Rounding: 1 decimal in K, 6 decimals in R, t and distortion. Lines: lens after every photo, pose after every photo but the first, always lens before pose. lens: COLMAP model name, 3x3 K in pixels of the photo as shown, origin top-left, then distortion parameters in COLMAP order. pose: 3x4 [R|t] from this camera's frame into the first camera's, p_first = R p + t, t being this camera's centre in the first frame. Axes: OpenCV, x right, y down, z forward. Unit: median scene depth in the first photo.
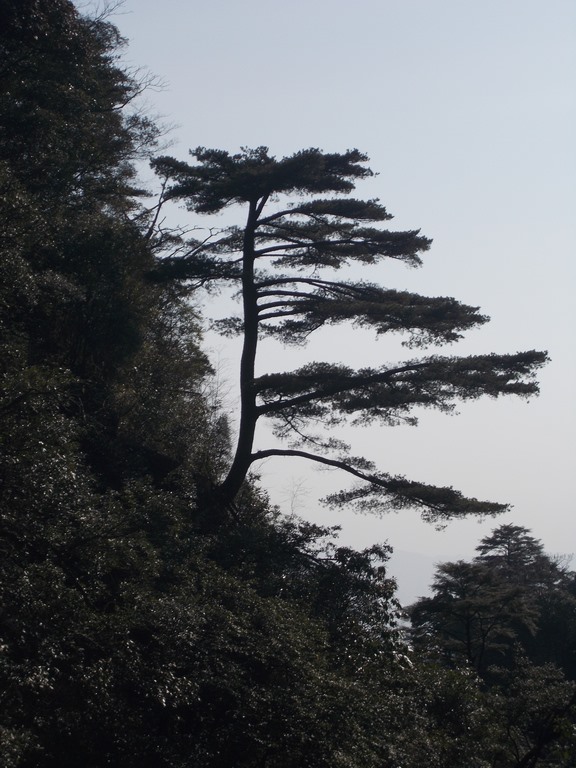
lens RADIAL K [[1933.3, 0, 295.5], [0, 1933.3, 386.2], [0, 0, 1]] dist [0.149286, 0.000000]
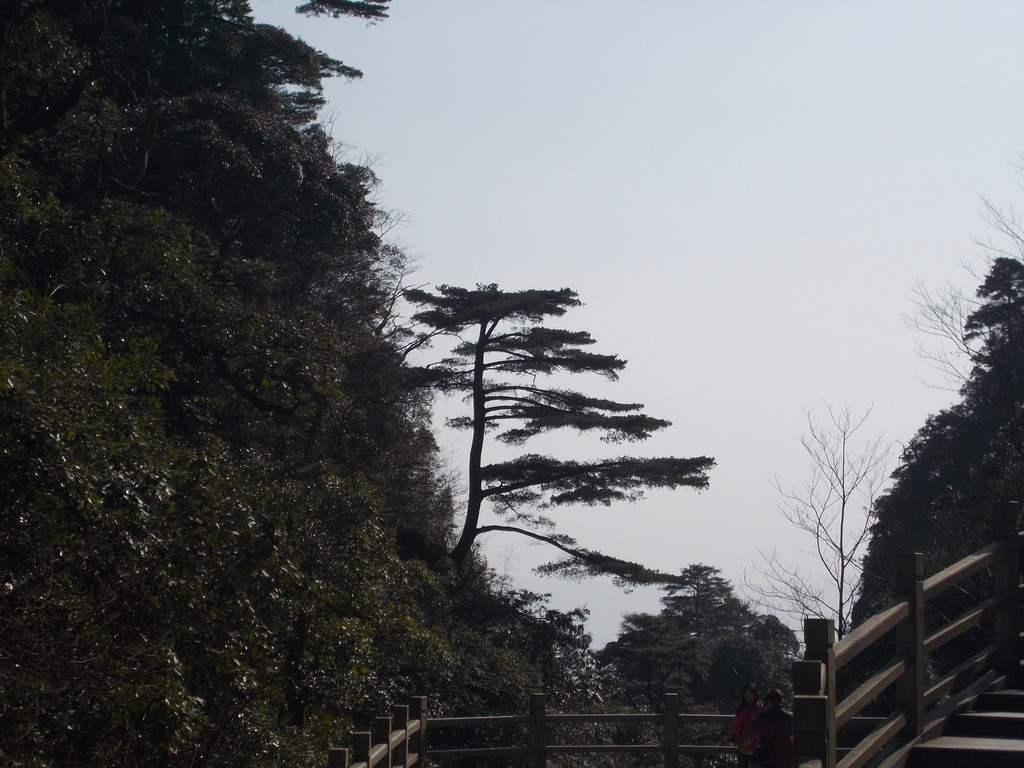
lens RADIAL K [[2281.8, 0, 506.9], [0, 2281.8, 386.1], [0, 0, 1]] dist [0.174655, 0.000000]
pose [[0.999332, 0.030657, 0.019888, -0.035377], [-0.030715, 0.999525, 0.002608, -0.060536], [-0.019798, -0.003217, 0.999799, -0.465952]]
